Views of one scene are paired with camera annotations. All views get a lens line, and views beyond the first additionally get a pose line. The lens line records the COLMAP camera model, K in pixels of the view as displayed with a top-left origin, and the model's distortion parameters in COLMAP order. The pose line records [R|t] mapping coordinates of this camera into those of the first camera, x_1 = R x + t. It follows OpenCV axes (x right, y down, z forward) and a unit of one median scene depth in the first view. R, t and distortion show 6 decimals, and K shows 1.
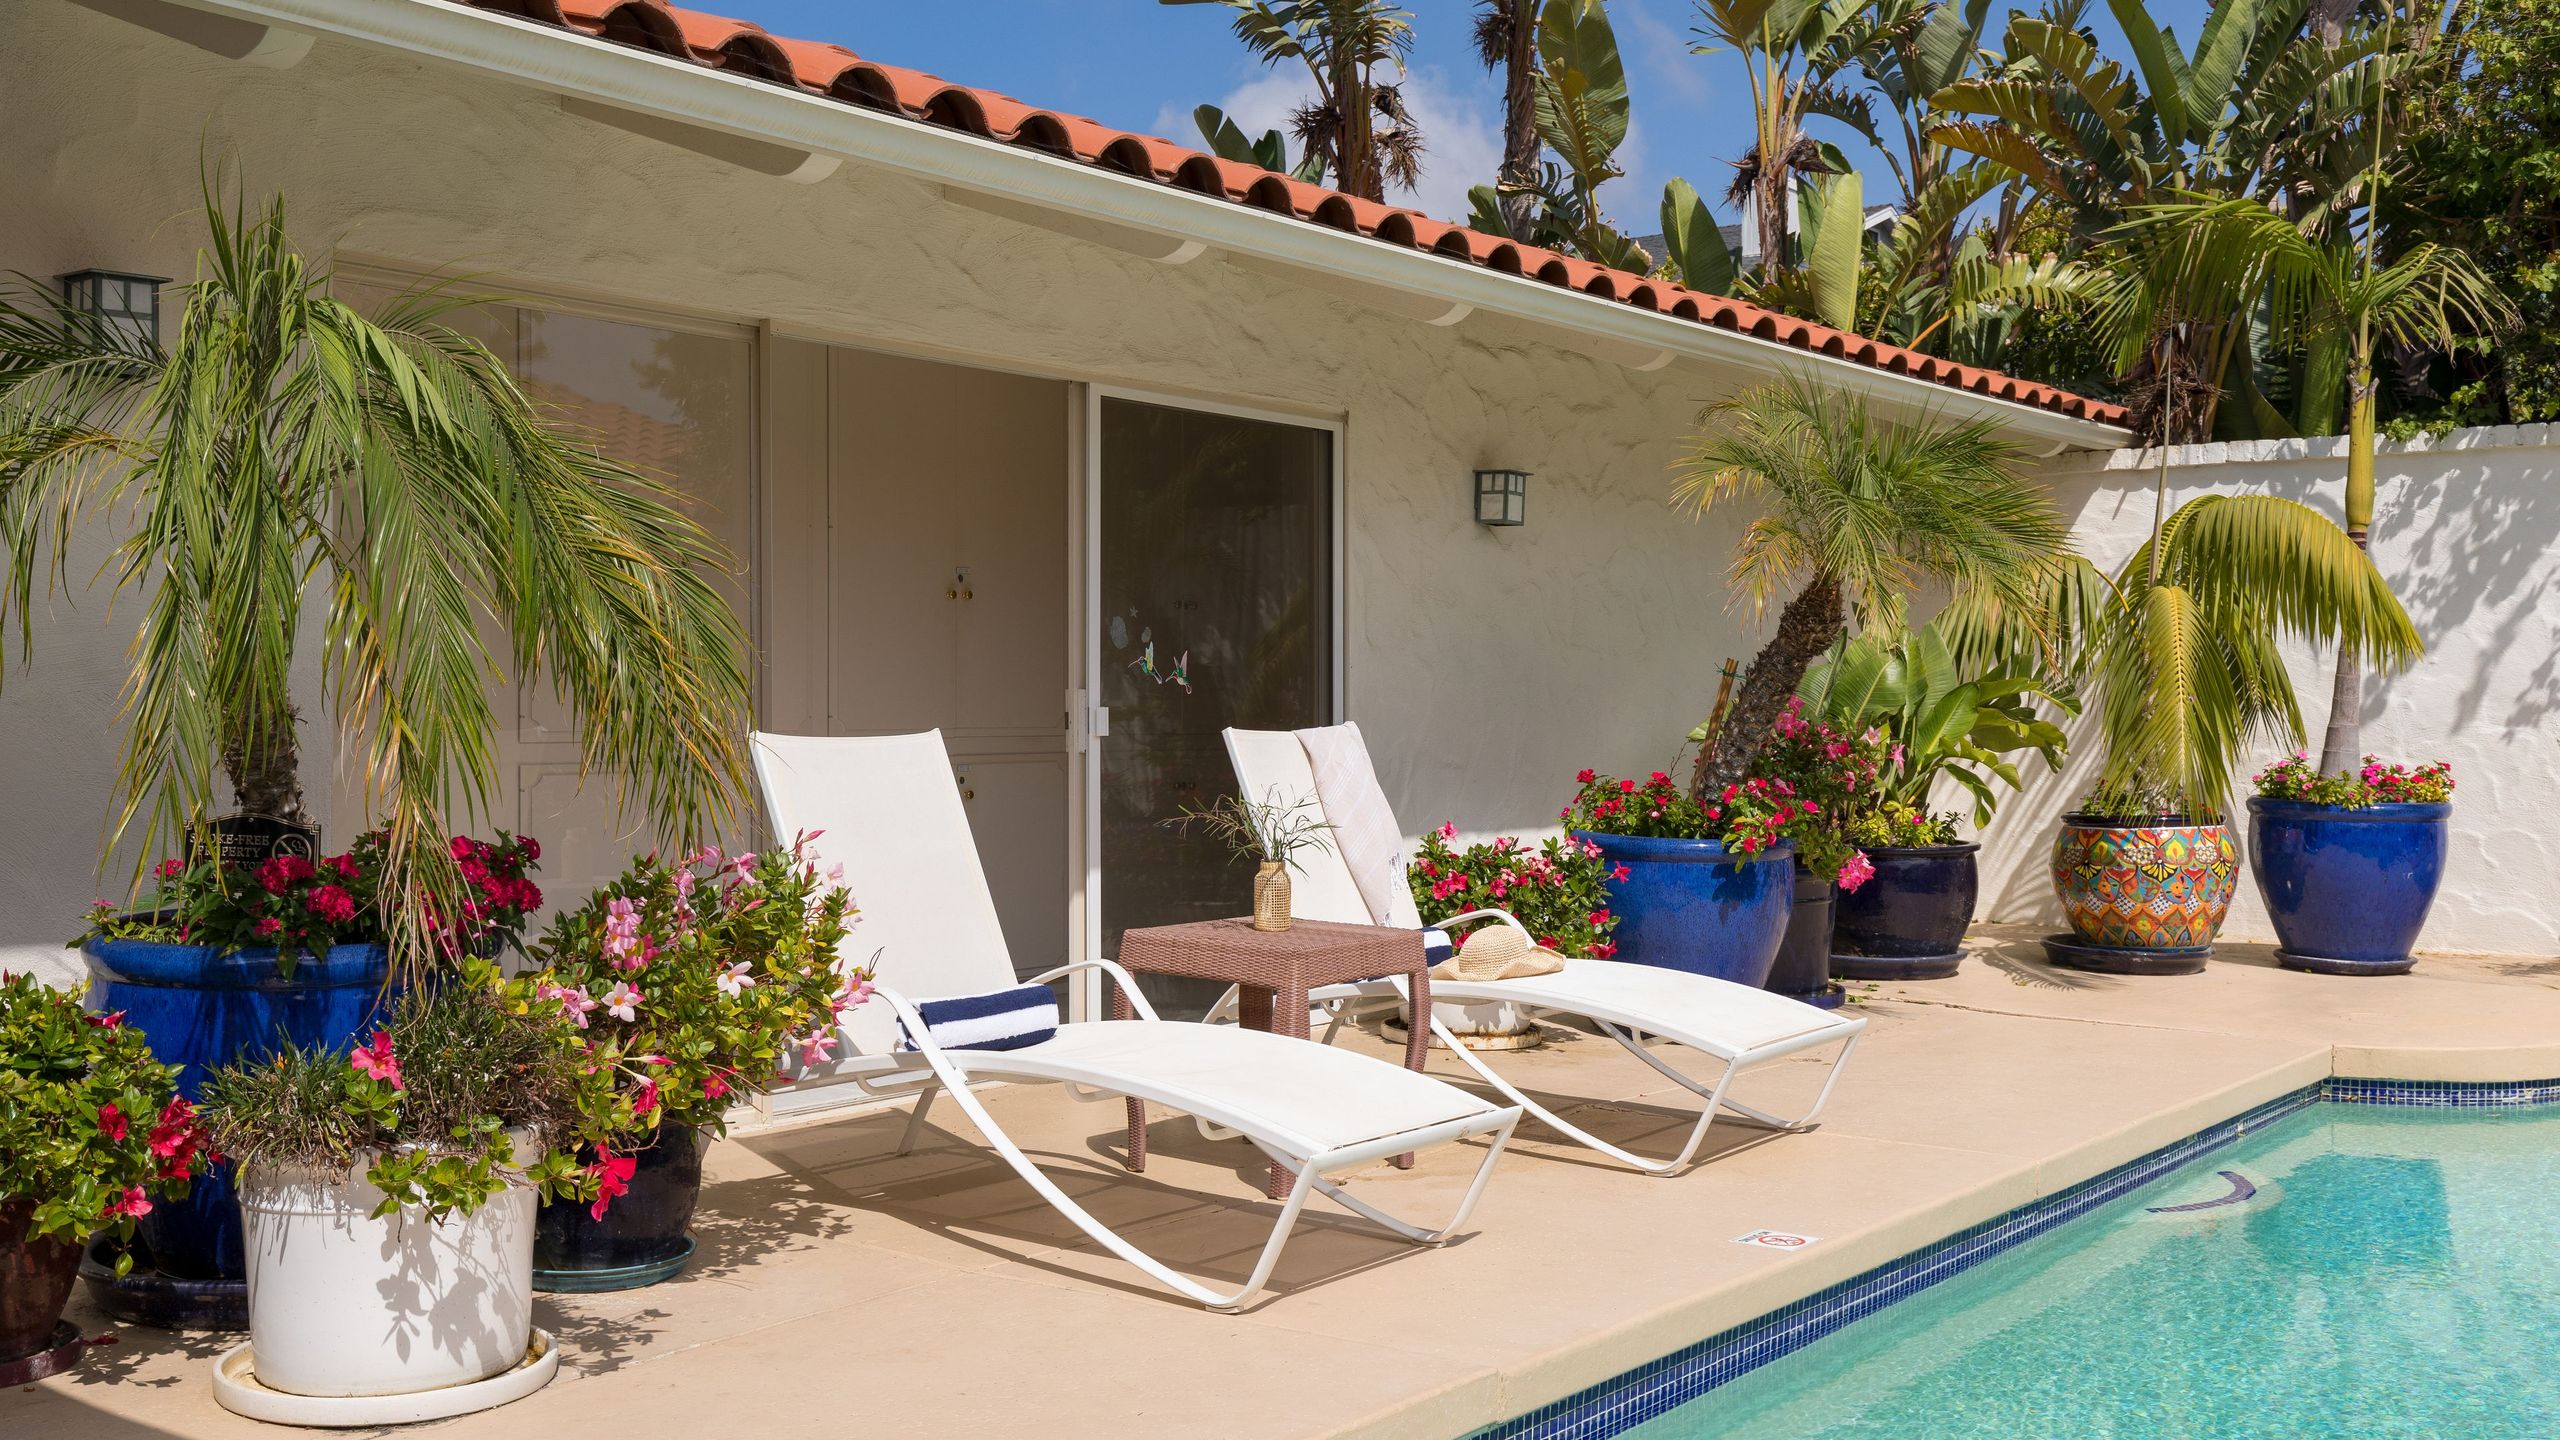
lens RADIAL K [[2488.5, 0, 1282.8], [0, 2488.5, 725.4], [0, 0, 1]] dist [-0.006941, 0.000000]
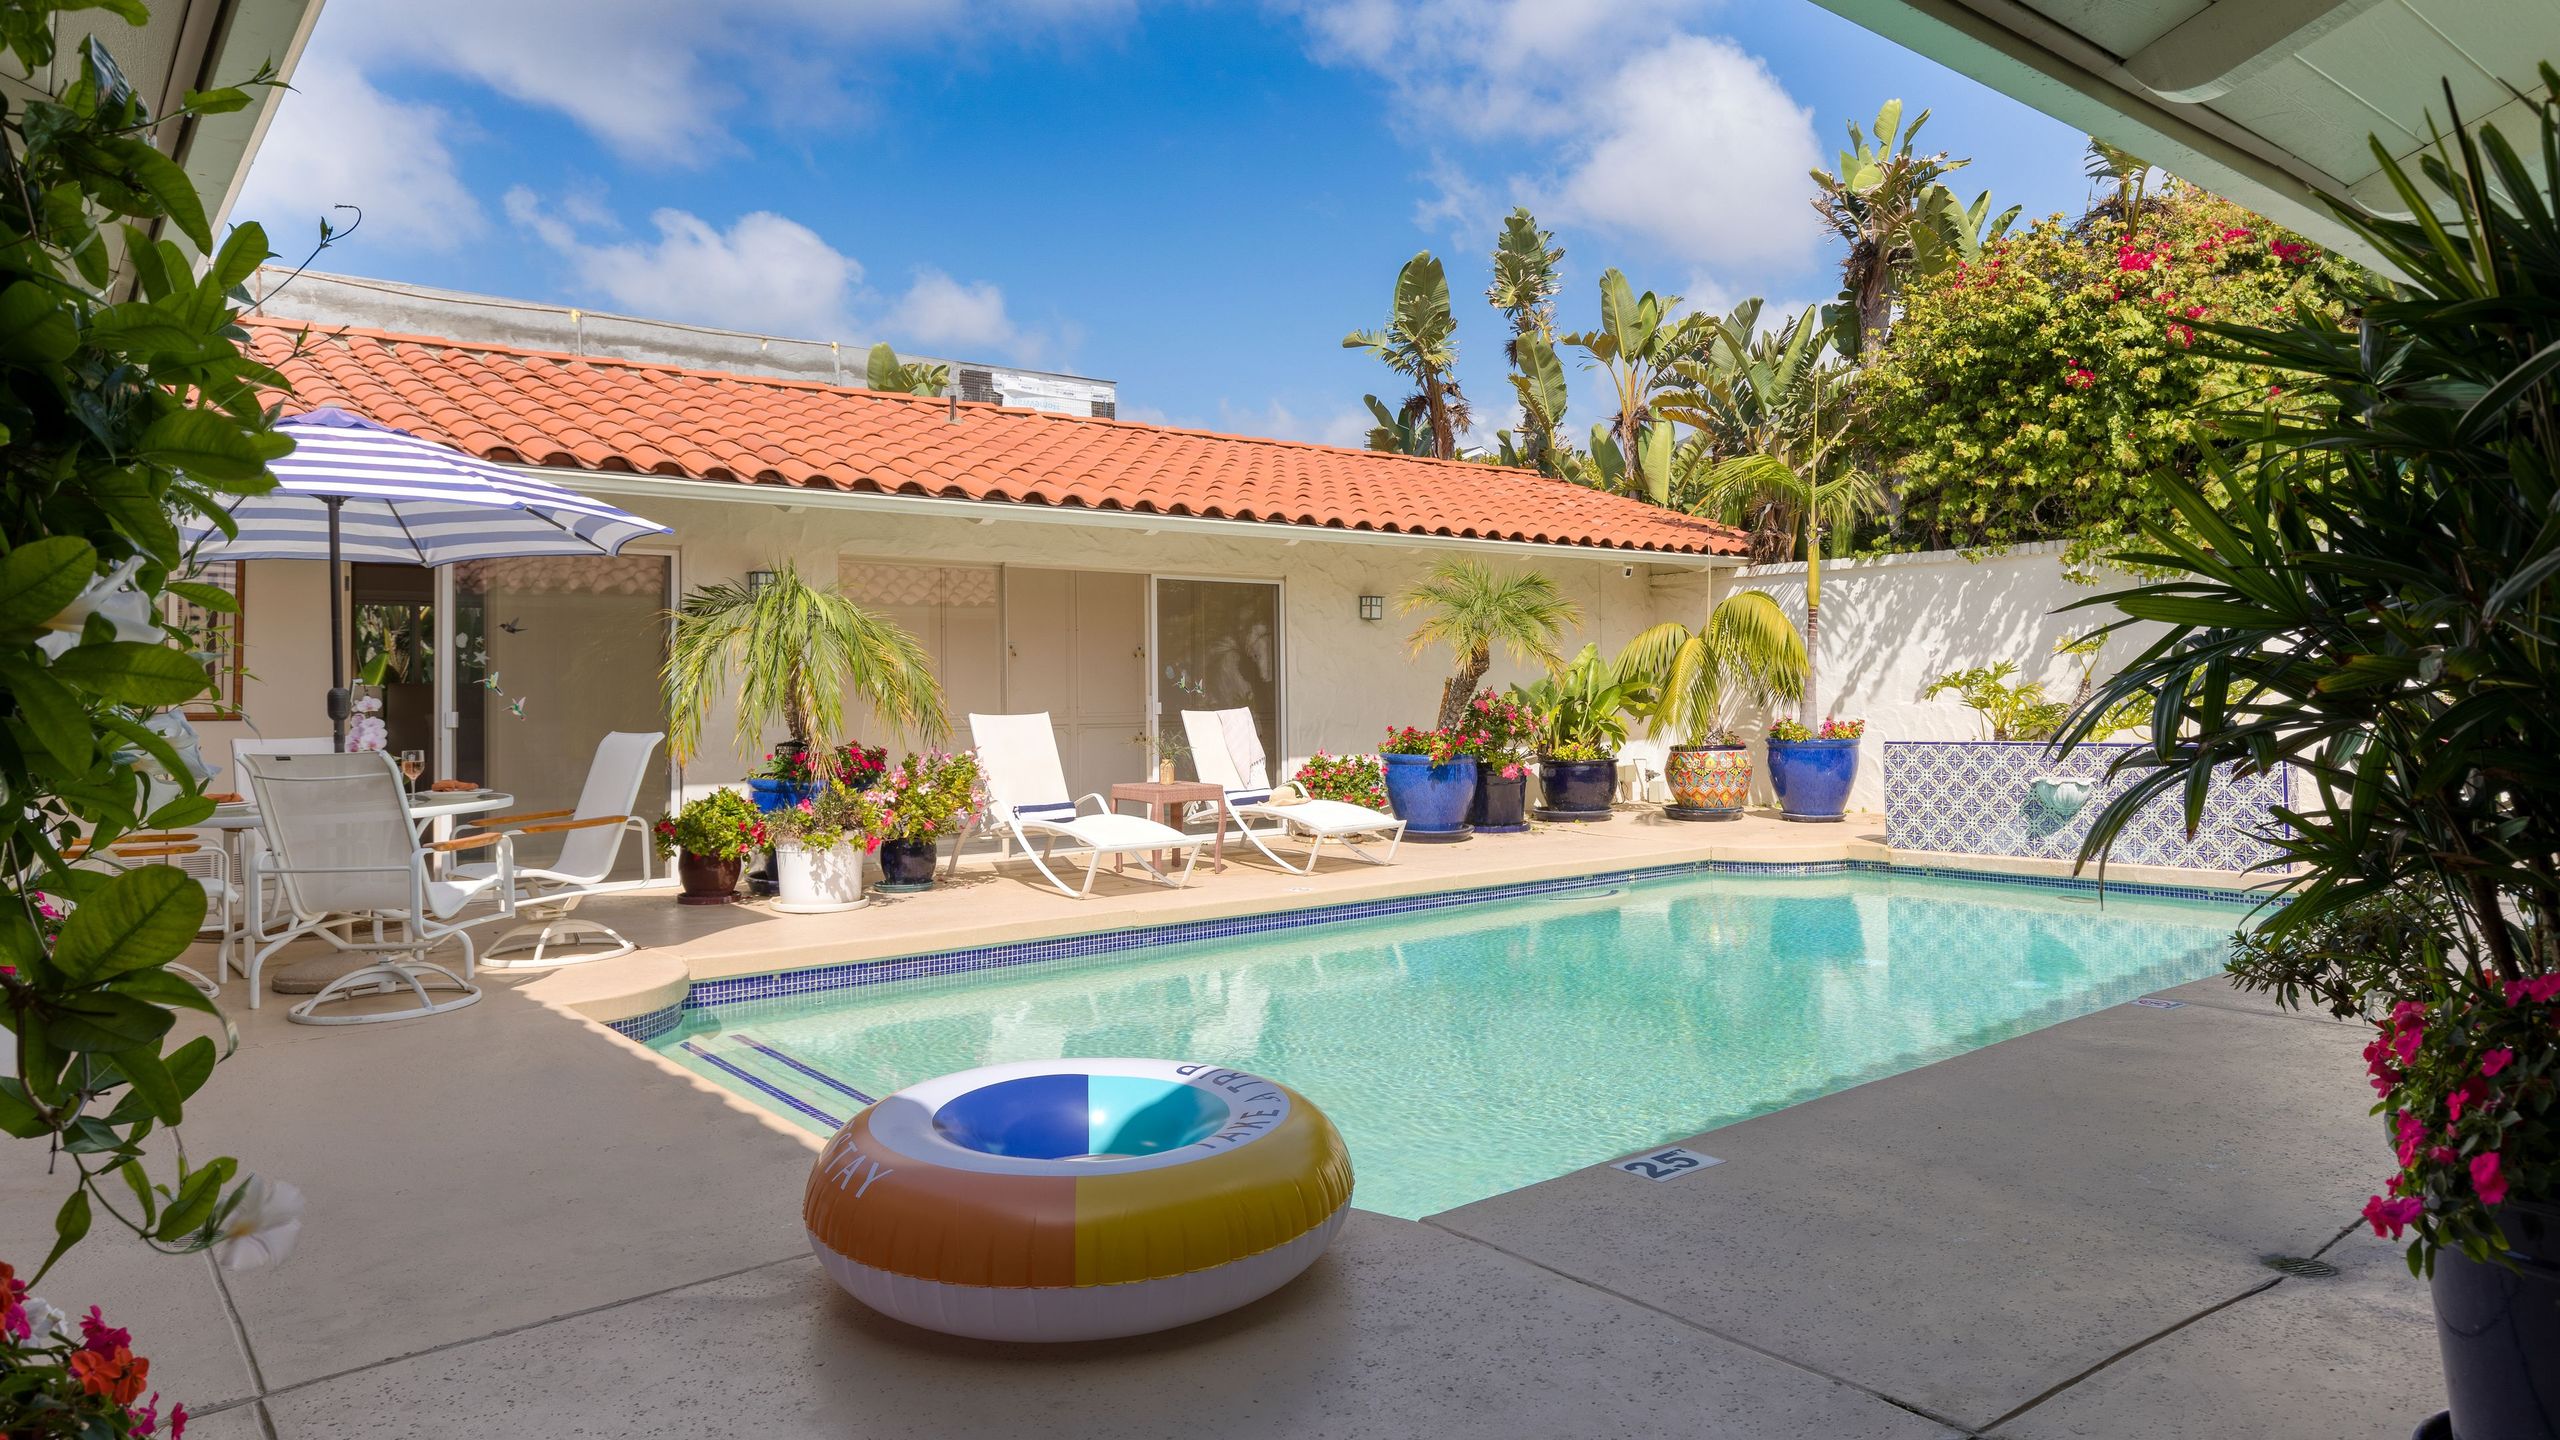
lens RADIAL K [[1587.2, 0, 1277.7], [0, 1587.2, 707.6], [0, 0, 1]] dist [0.004068, 0.000294]
pose [[0.970449, -0.010185, -0.241092, 0.406978], [0.010611, 0.999944, 0.000467, -0.001030], [0.241073, -0.003012, 0.970502, -0.502838]]
